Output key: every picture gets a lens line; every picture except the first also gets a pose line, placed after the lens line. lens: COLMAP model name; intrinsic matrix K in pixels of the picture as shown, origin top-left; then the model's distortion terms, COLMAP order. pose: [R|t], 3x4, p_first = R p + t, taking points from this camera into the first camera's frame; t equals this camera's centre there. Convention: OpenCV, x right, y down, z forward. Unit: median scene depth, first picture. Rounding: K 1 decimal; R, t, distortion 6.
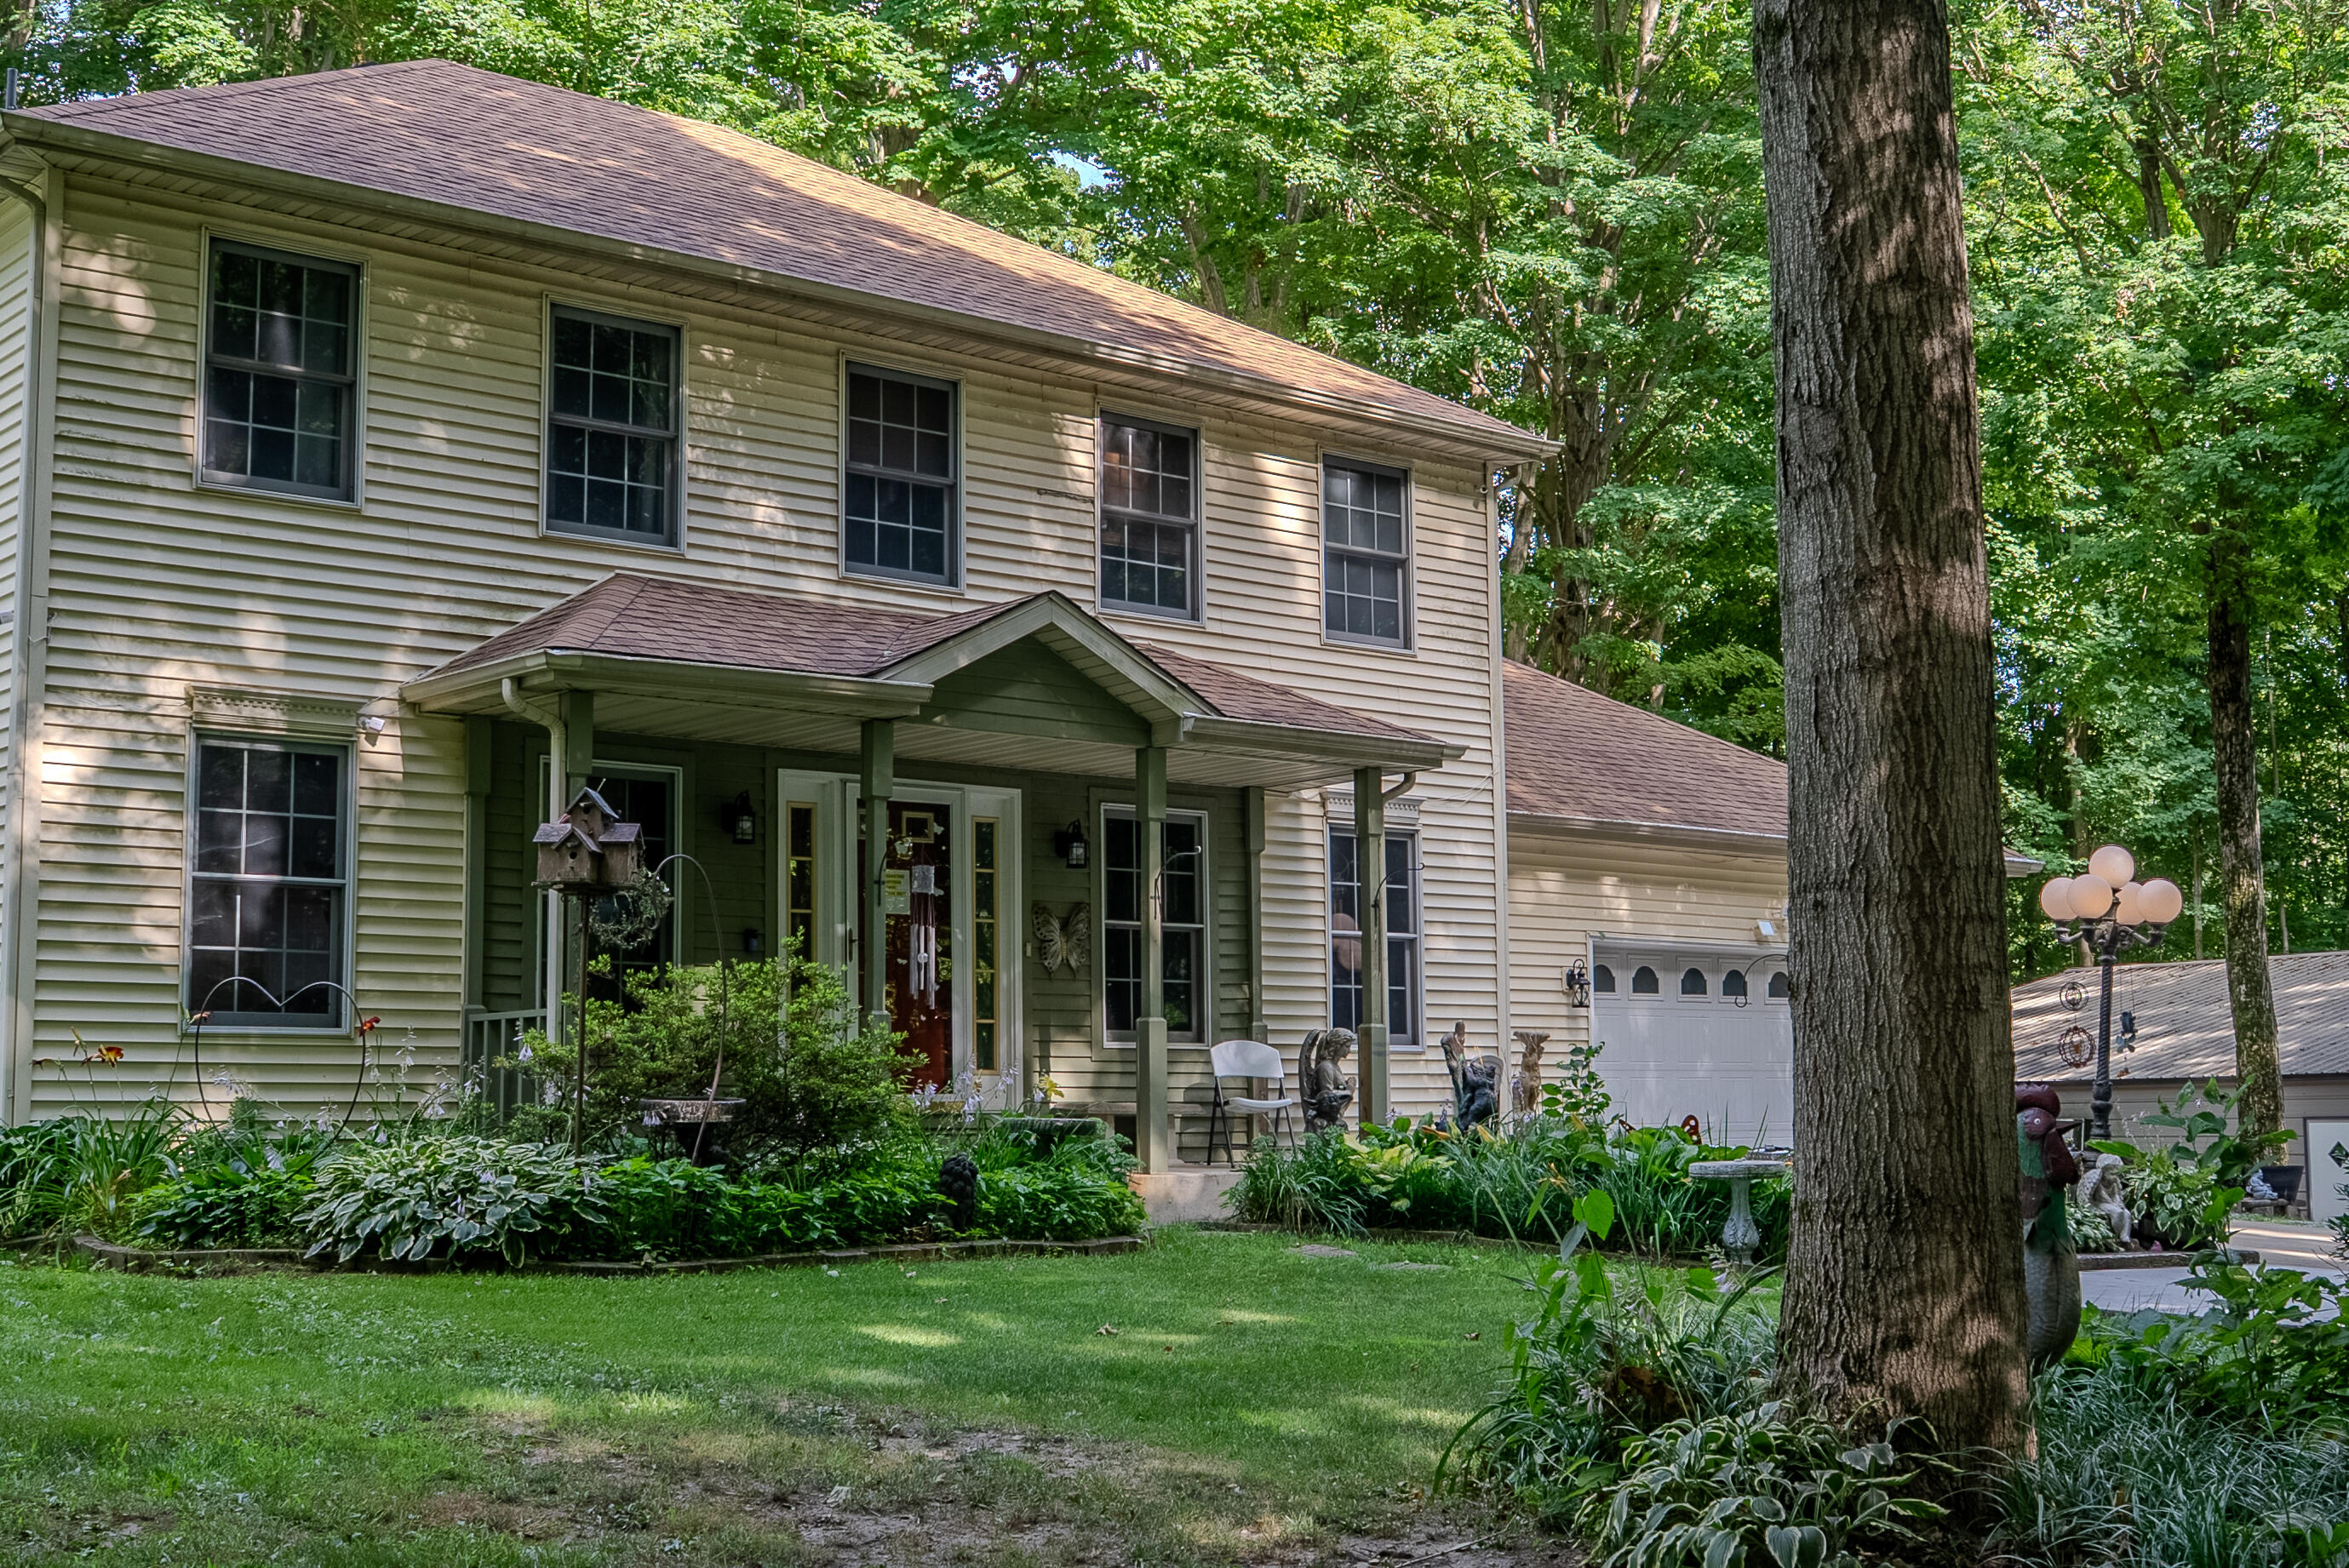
lens RADIAL K [[2949.7, 0, 1174.5], [0, 2949.7, 784.0], [0, 0, 1]] dist [-0.026314, -0.057683]
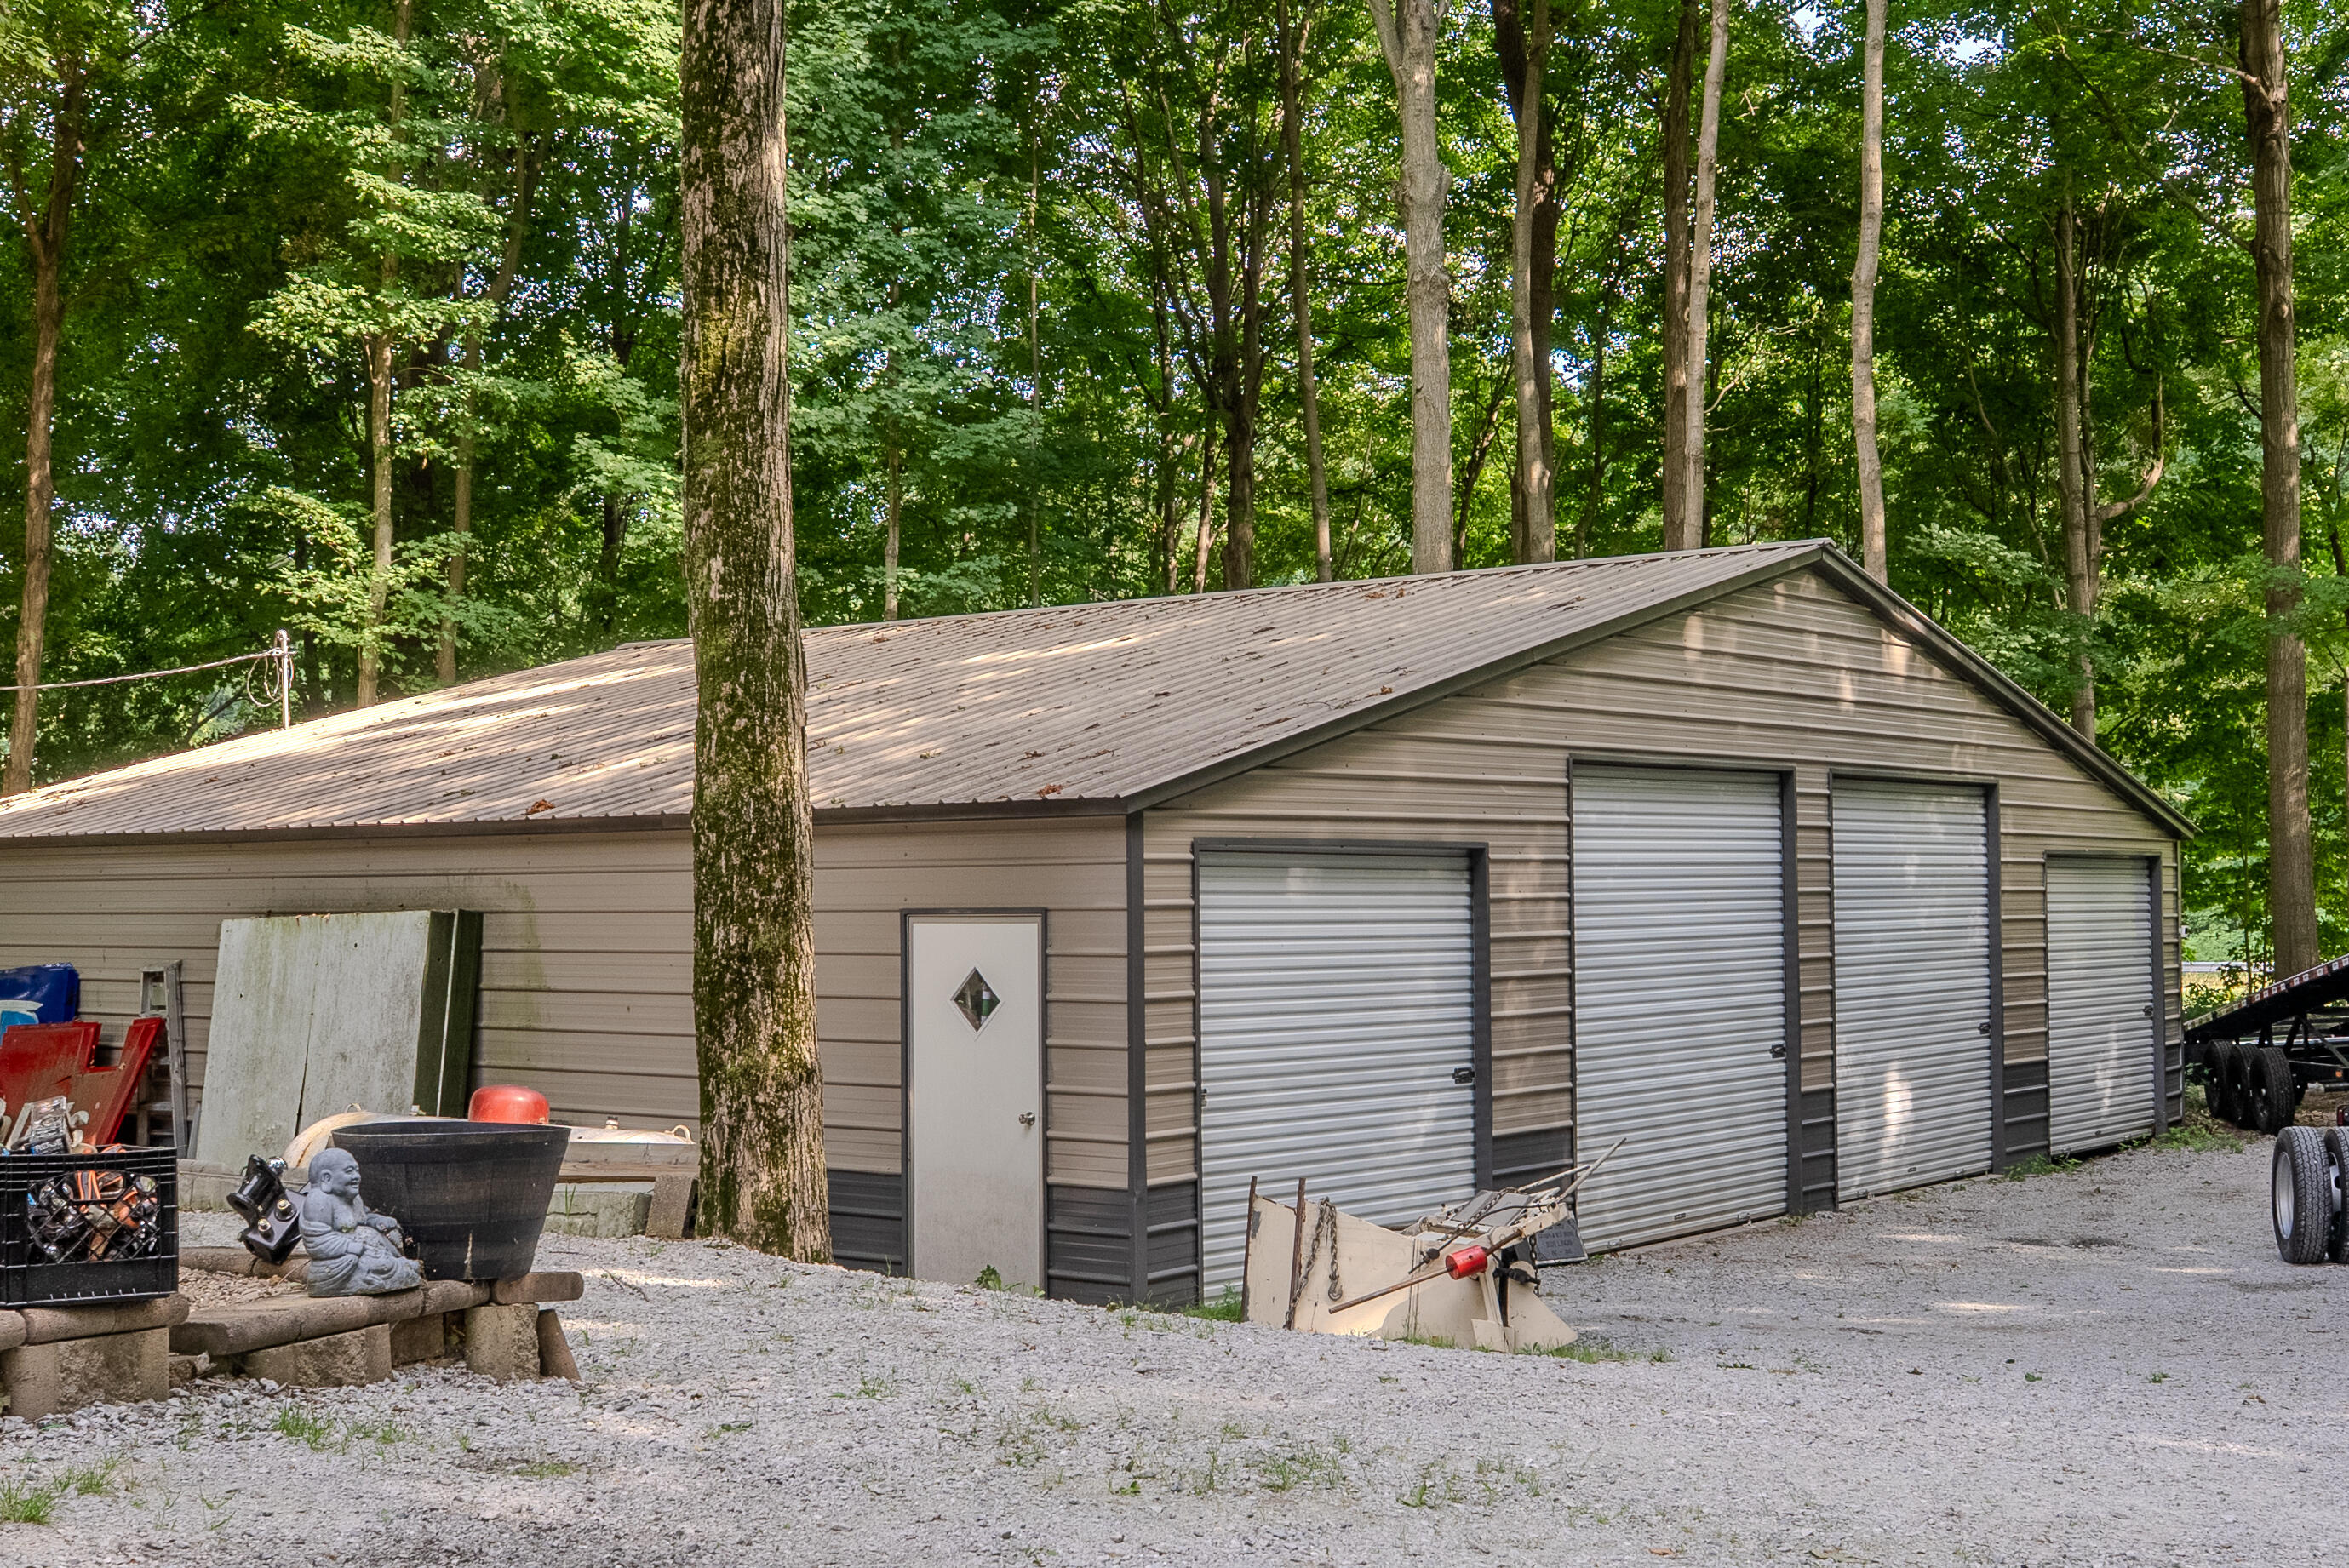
lens RADIAL K [[2949.7, 0, 1174.5], [0, 2949.7, 784.0], [0, 0, 1]] dist [-0.026314, -0.057683]
pose [[0.930019, 0.014811, 0.367212, 0.266606], [-0.041311, 0.997068, 0.064409, 0.066989], [-0.365182, -0.075072, 0.927904, 0.597349]]
